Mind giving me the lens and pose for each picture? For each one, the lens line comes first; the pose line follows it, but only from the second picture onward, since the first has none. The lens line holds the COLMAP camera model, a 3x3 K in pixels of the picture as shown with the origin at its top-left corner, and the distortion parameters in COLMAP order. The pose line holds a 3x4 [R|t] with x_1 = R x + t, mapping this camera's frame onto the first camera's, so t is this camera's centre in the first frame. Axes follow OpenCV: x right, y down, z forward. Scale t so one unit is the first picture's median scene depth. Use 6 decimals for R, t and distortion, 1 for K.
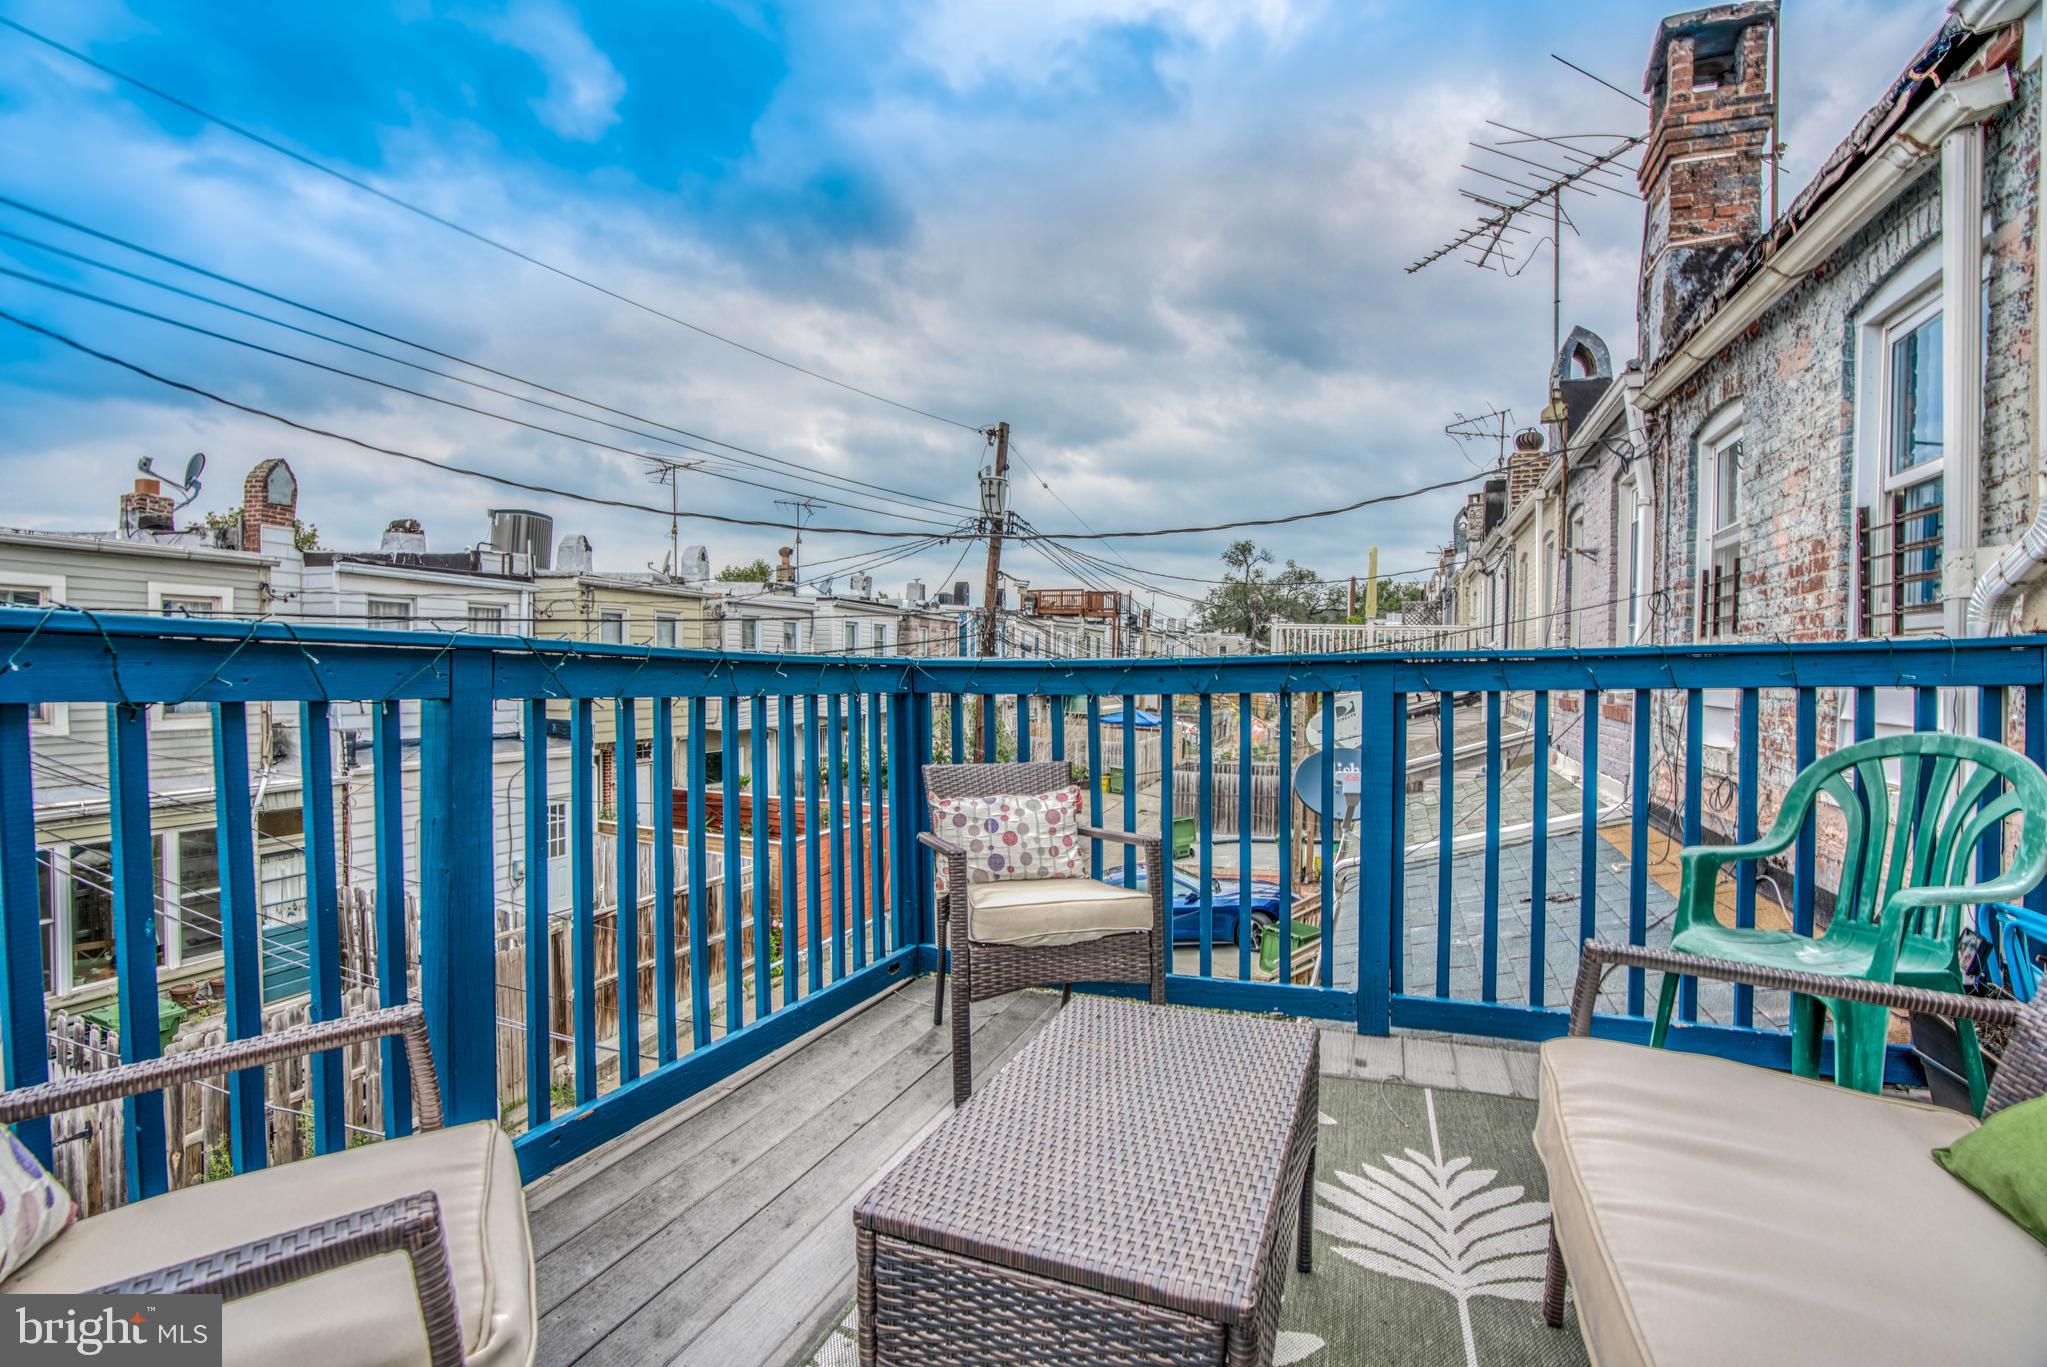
lens RADIAL K [[938.0, 0, 1018.2], [0, 938.0, 678.1], [0, 0, 1]] dist [-0.056296, 0.019574]
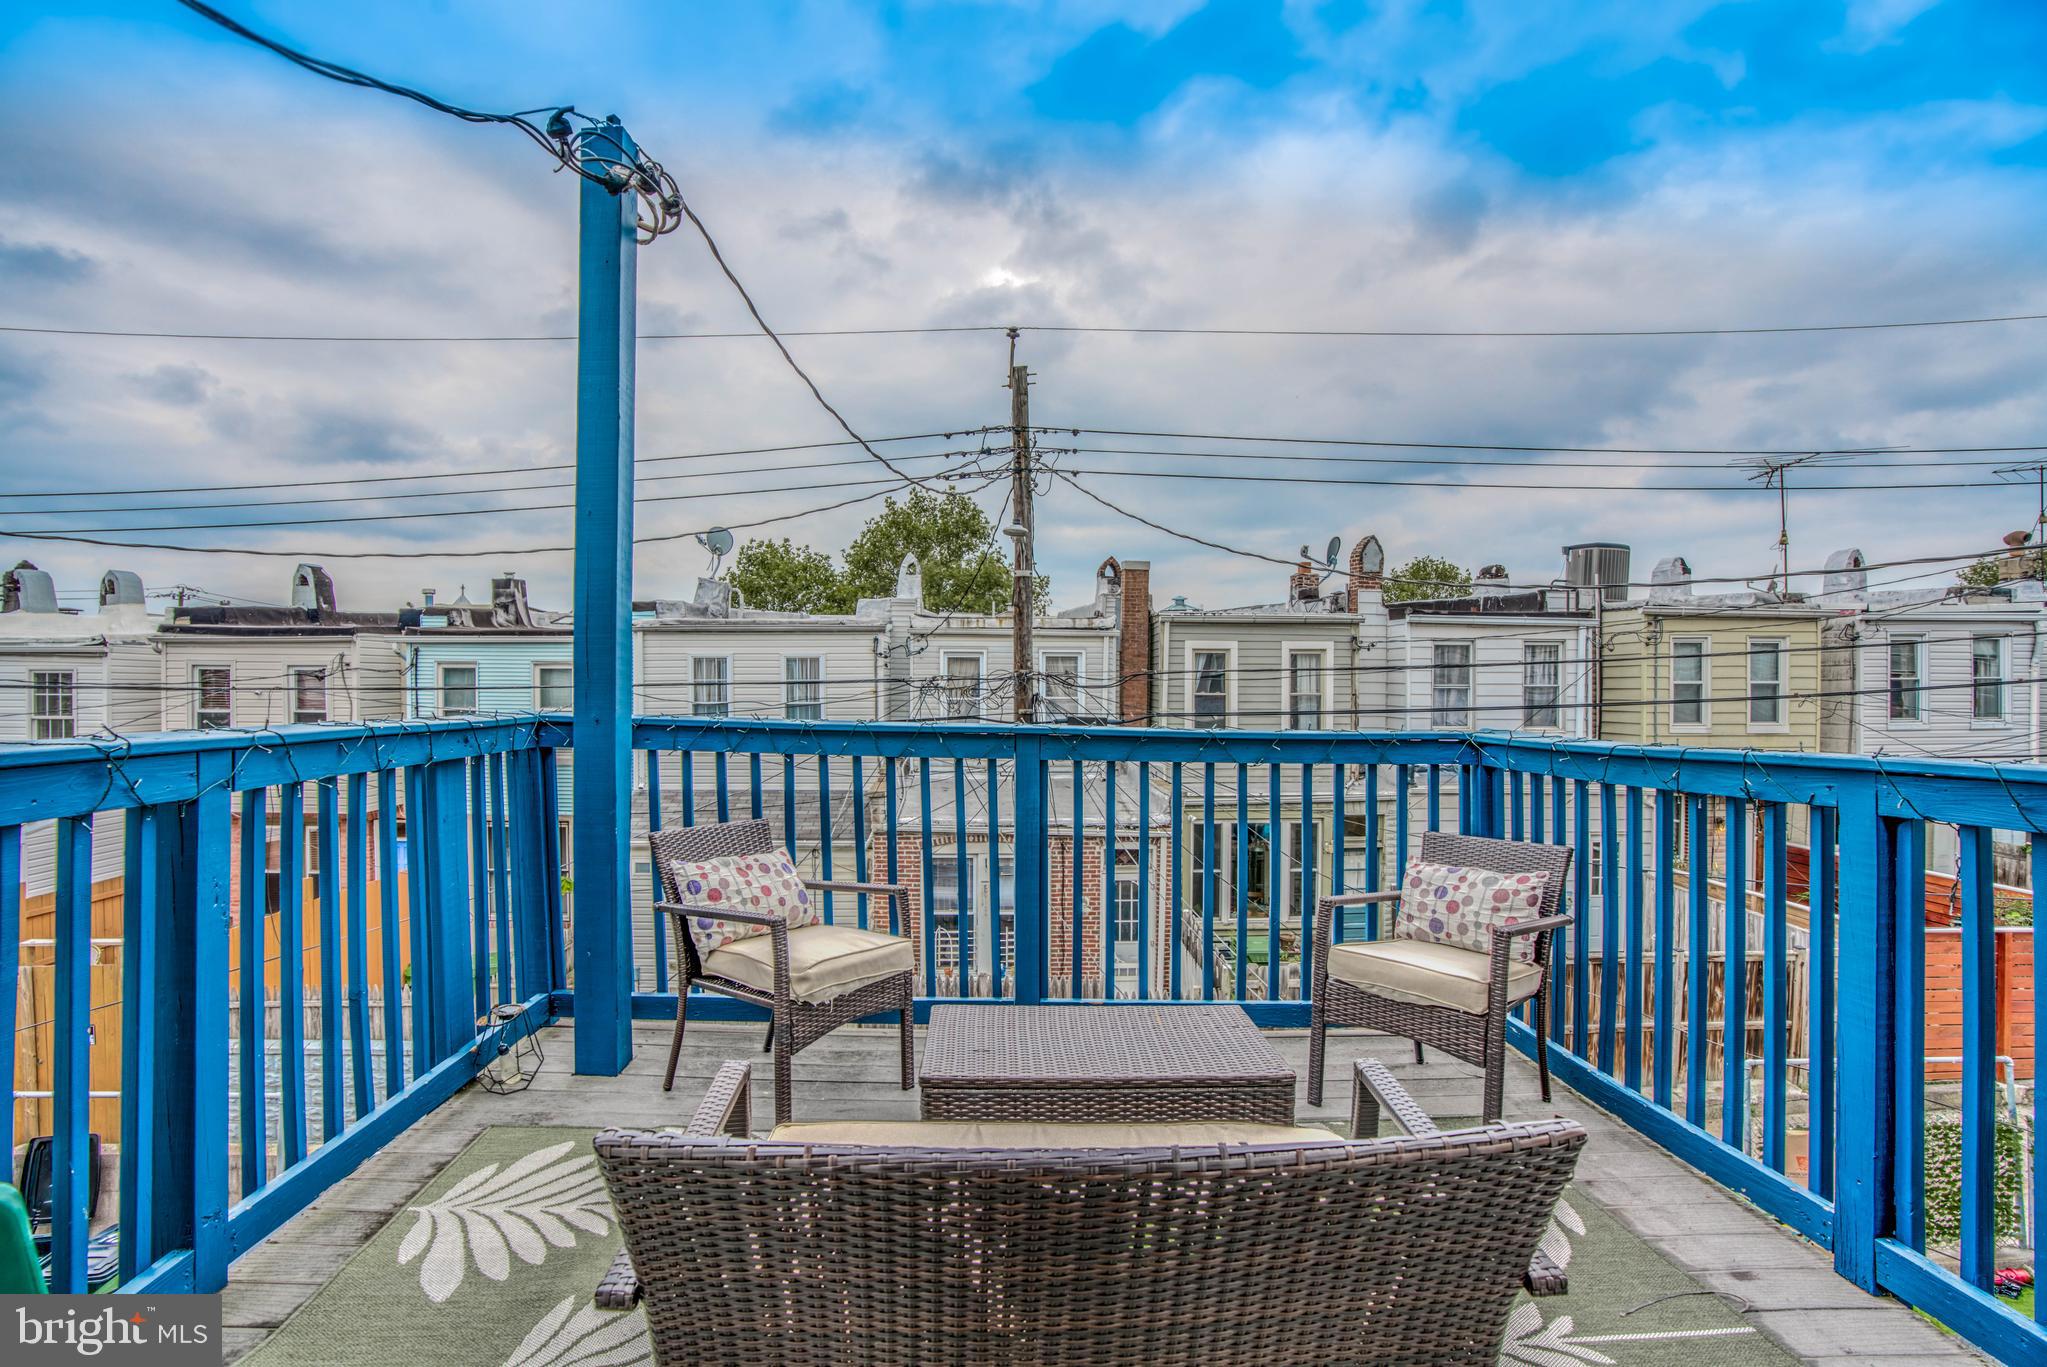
lens RADIAL K [[938.0, 0, 1007.3], [0, 938.0, 689.7], [0, 0, 1]] dist [-0.056296, 0.019574]
pose [[0.406948, -0.003044, -0.913446, 0.156899], [-0.009931, 0.999921, -0.007756, -0.013522], [0.913397, 0.012228, 0.406885, 0.020614]]
